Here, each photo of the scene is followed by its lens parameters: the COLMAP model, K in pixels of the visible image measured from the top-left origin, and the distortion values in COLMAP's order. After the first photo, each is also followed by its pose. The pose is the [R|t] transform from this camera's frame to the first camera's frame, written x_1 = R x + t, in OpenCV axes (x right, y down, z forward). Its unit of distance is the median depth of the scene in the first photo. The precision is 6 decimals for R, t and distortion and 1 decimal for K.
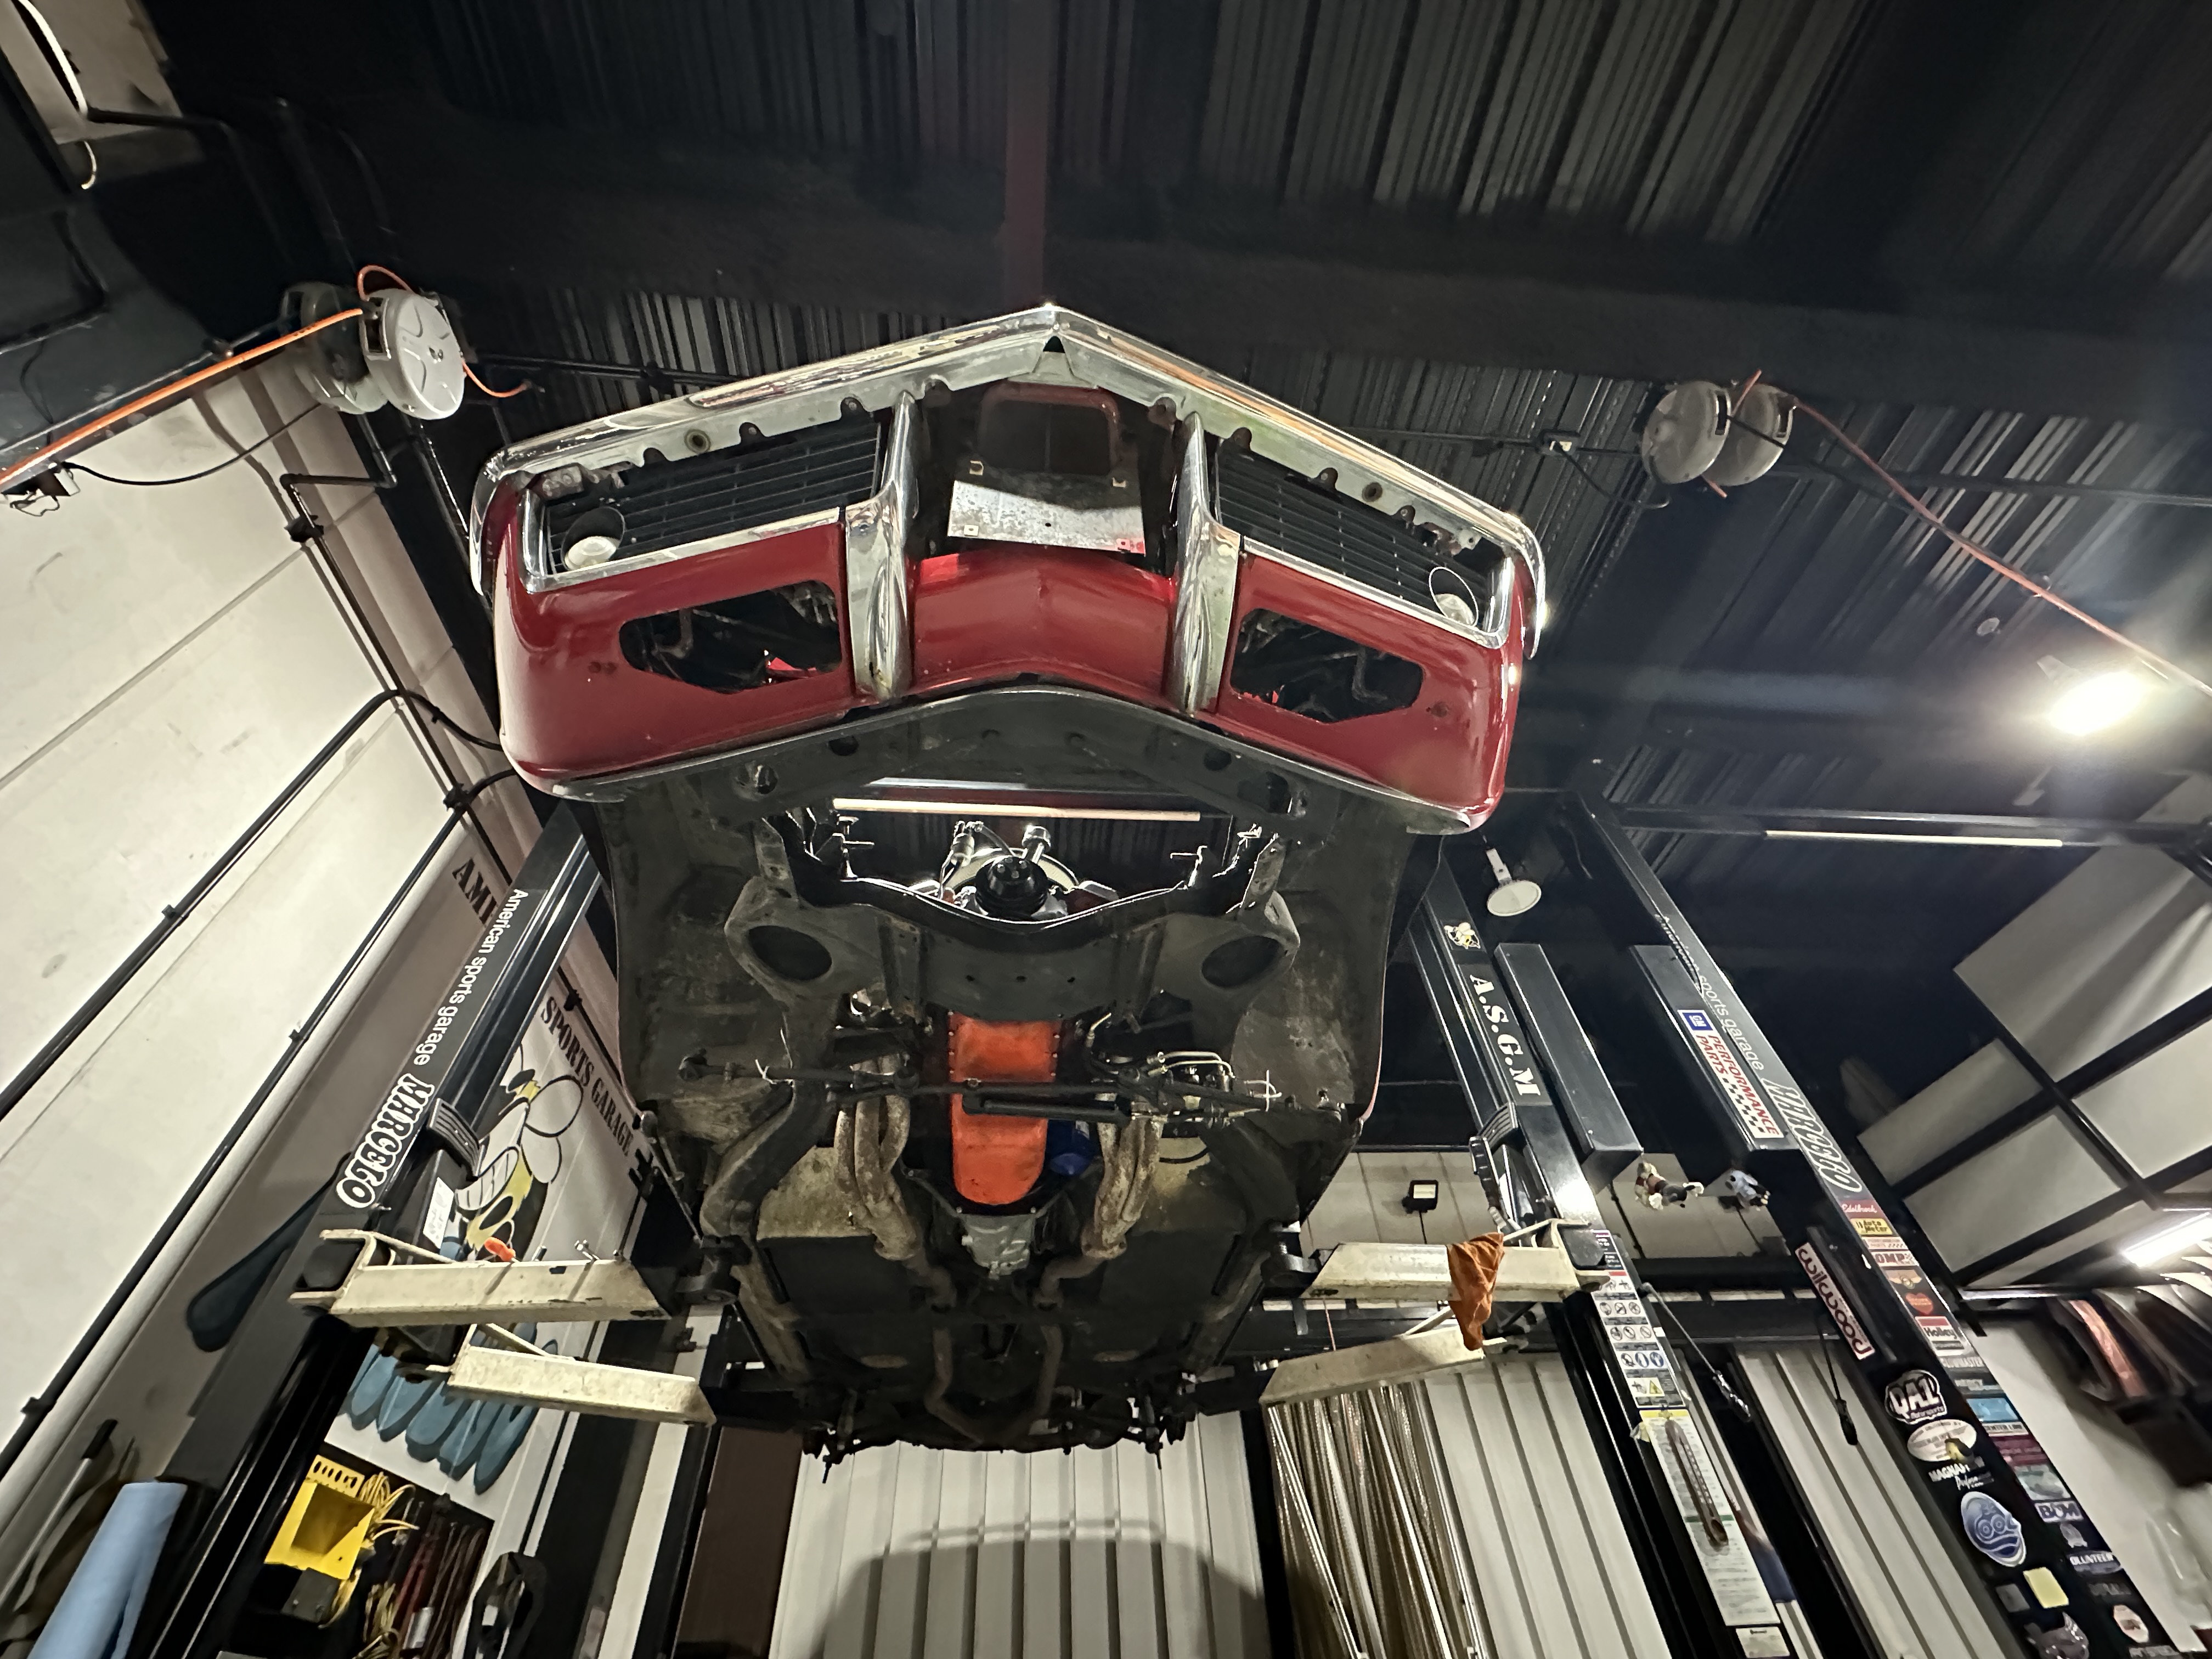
lens RADIAL K [[883.3, 0, 1106.0], [0, 883.3, 829.5], [0, 0, 1]] dist [-0.005811, 0.001087]
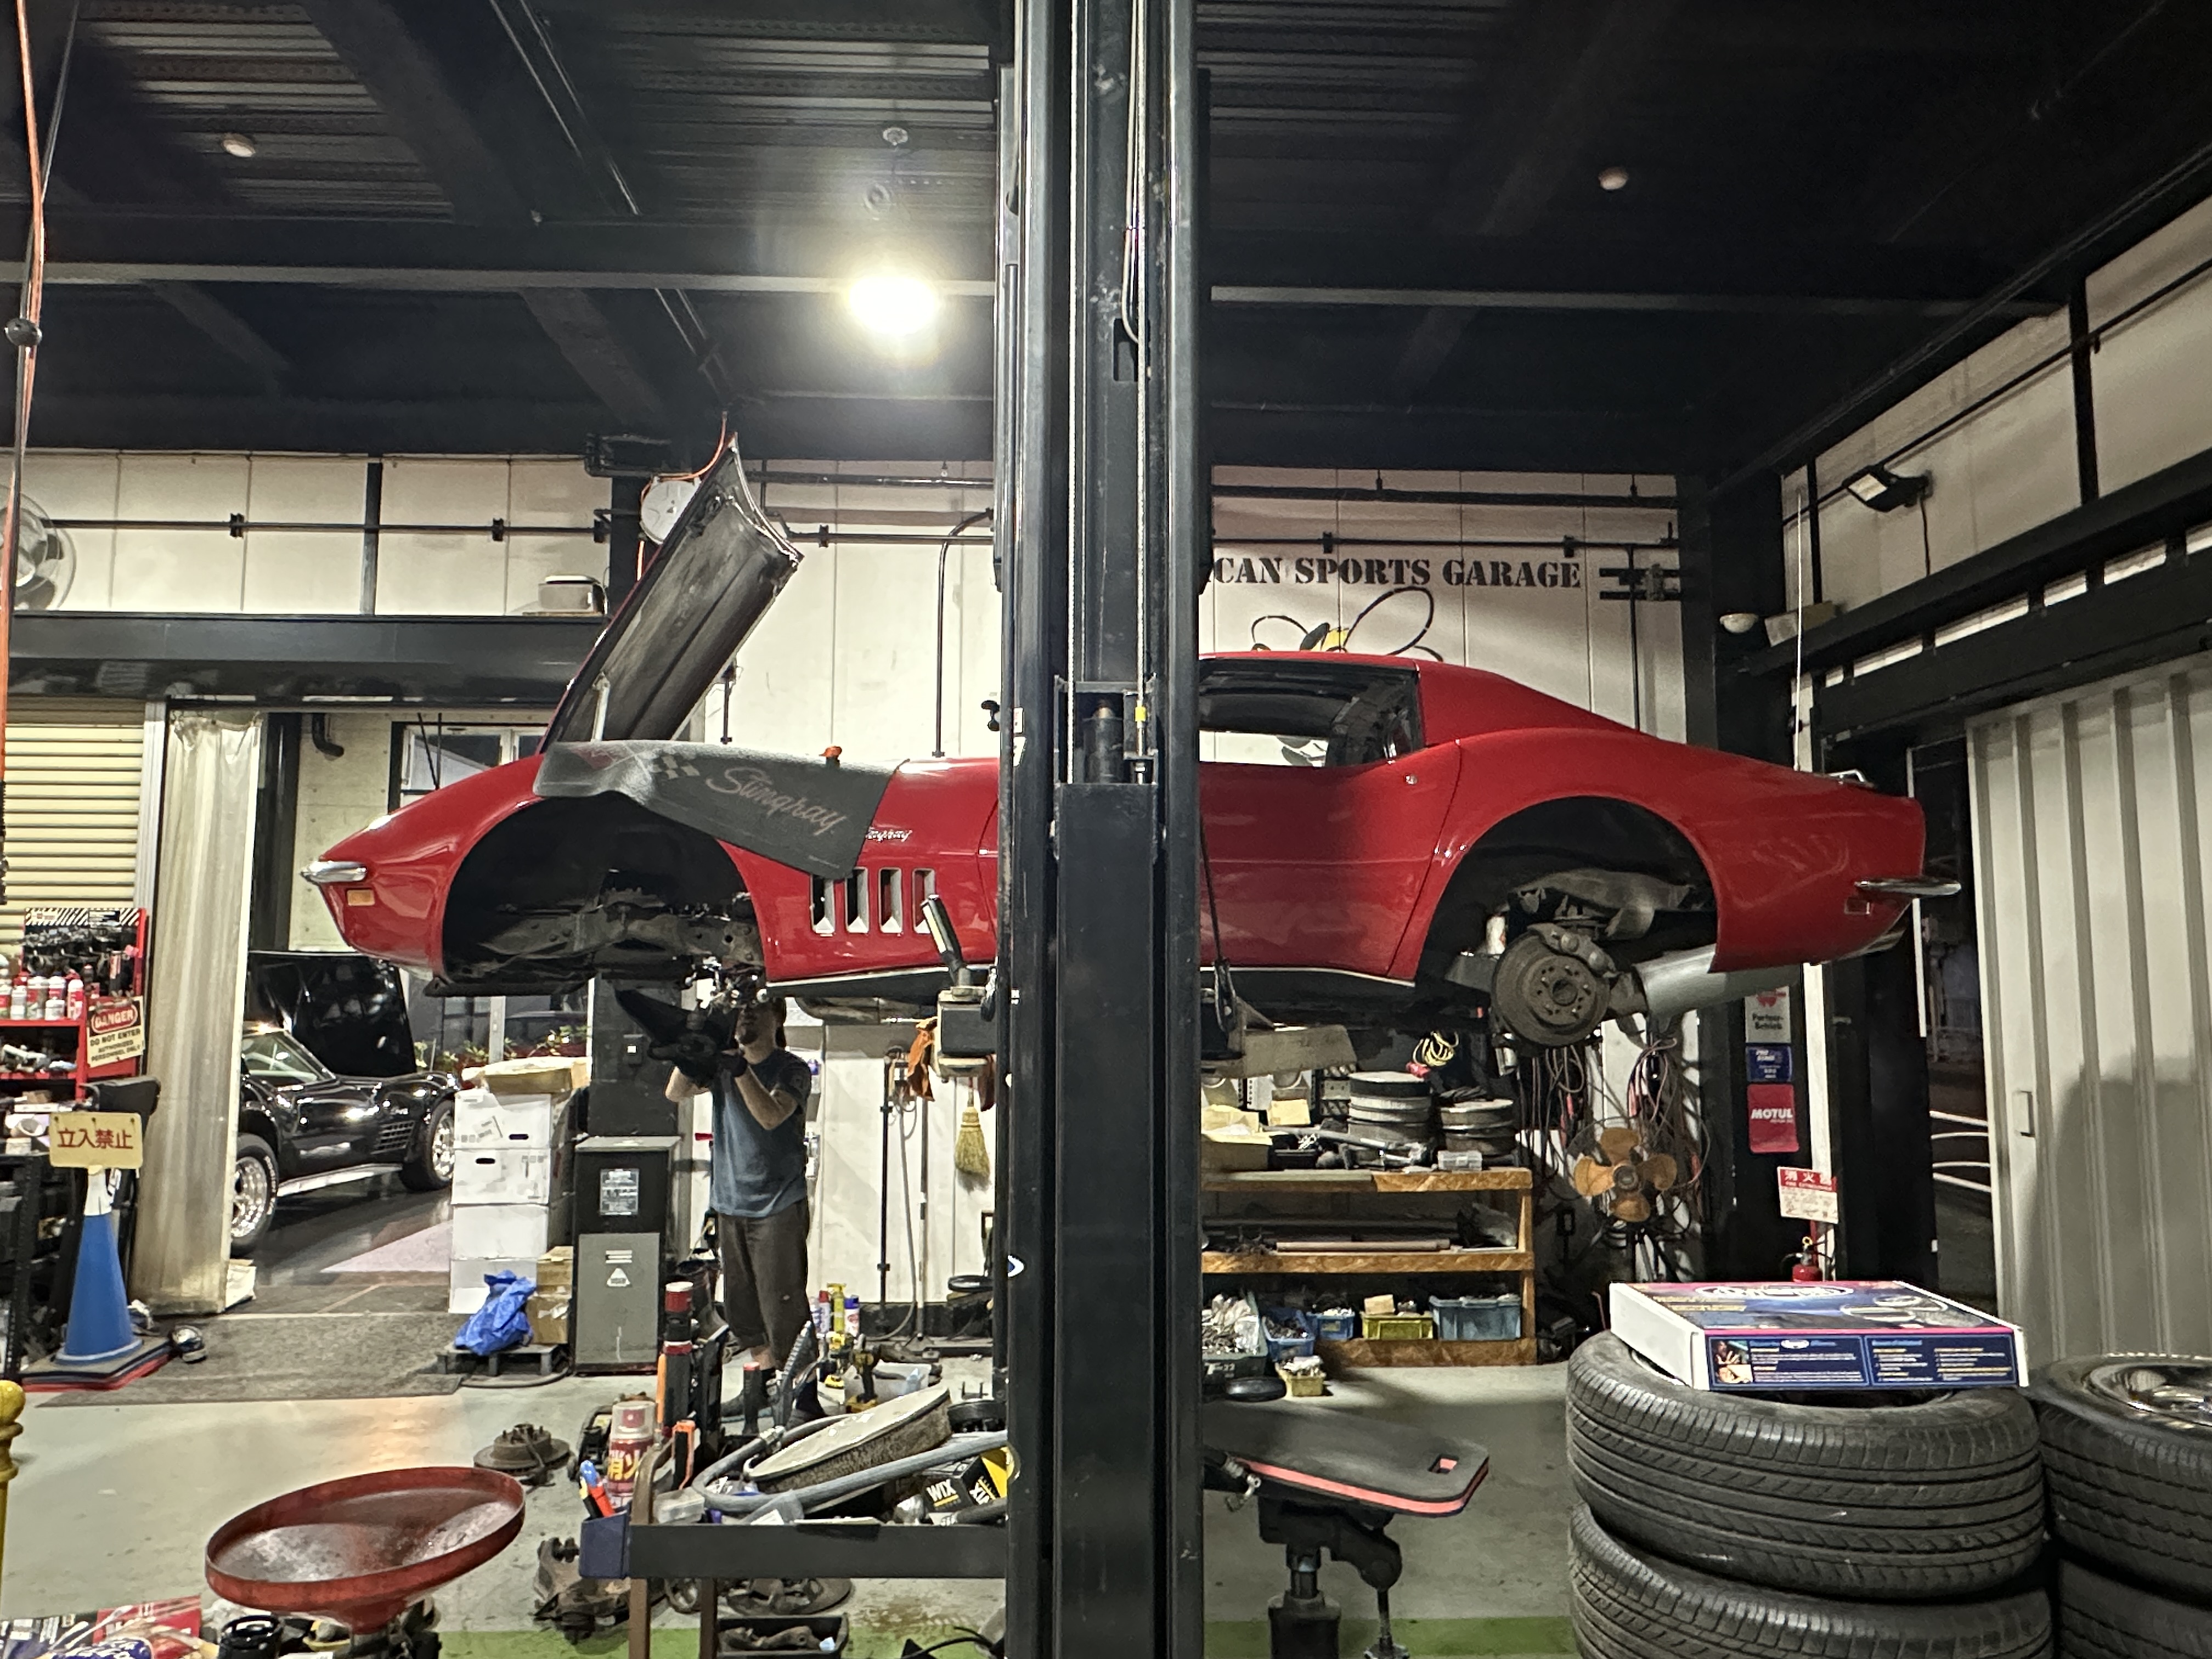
lens RADIAL K [[1410.0, 0, 1103.7], [0, 1410.0, 837.5], [0, 0, 1]] dist [-0.006063, 0.001352]
pose [[-0.053962, -0.050033, -0.997289, 1.735859], [0.716690, 0.693500, -0.073572, 0.643626], [0.695301, -0.718717, -0.001564, 1.054984]]
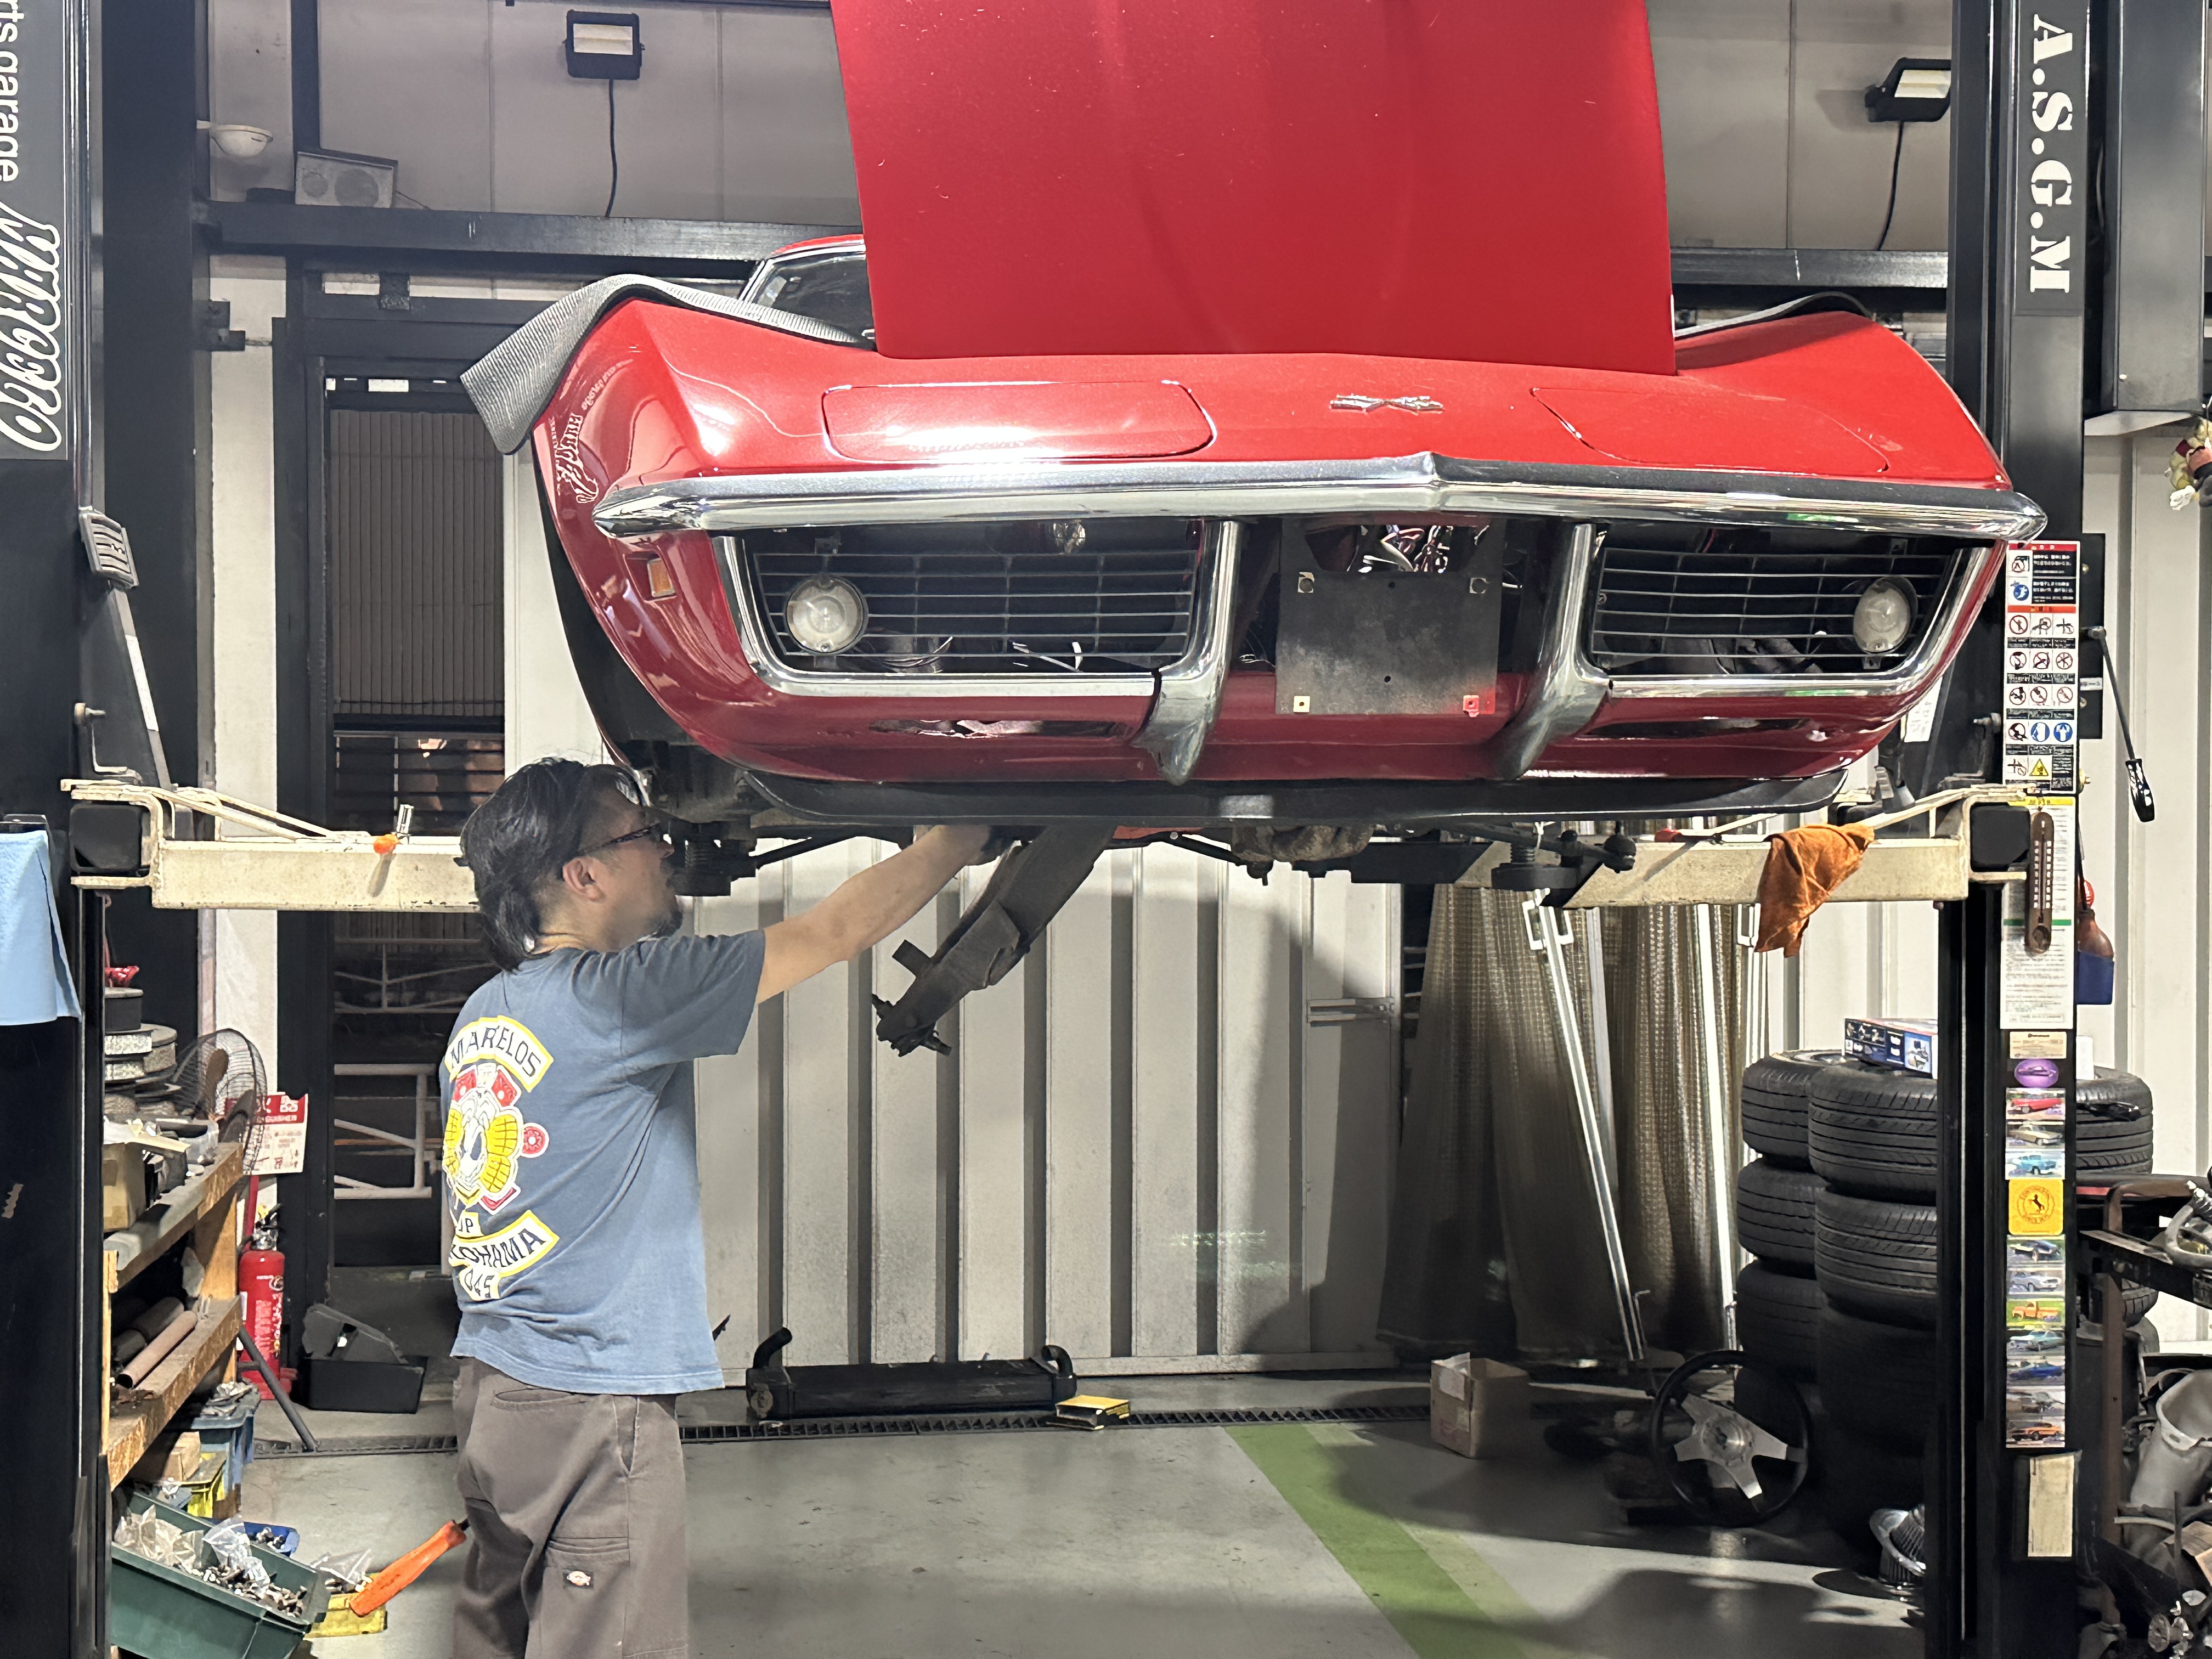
lens RADIAL K [[3046.0, 0, 1129.3], [0, 3046.0, 836.3], [0, 0, 1]] dist [0.213643, -0.486157]
pose [[0.996810, 0.048404, 0.063453, -0.211029], [-0.079367, 0.684680, 0.724510, -0.927567], [-0.008376, -0.727235, 0.686338, -0.621103]]
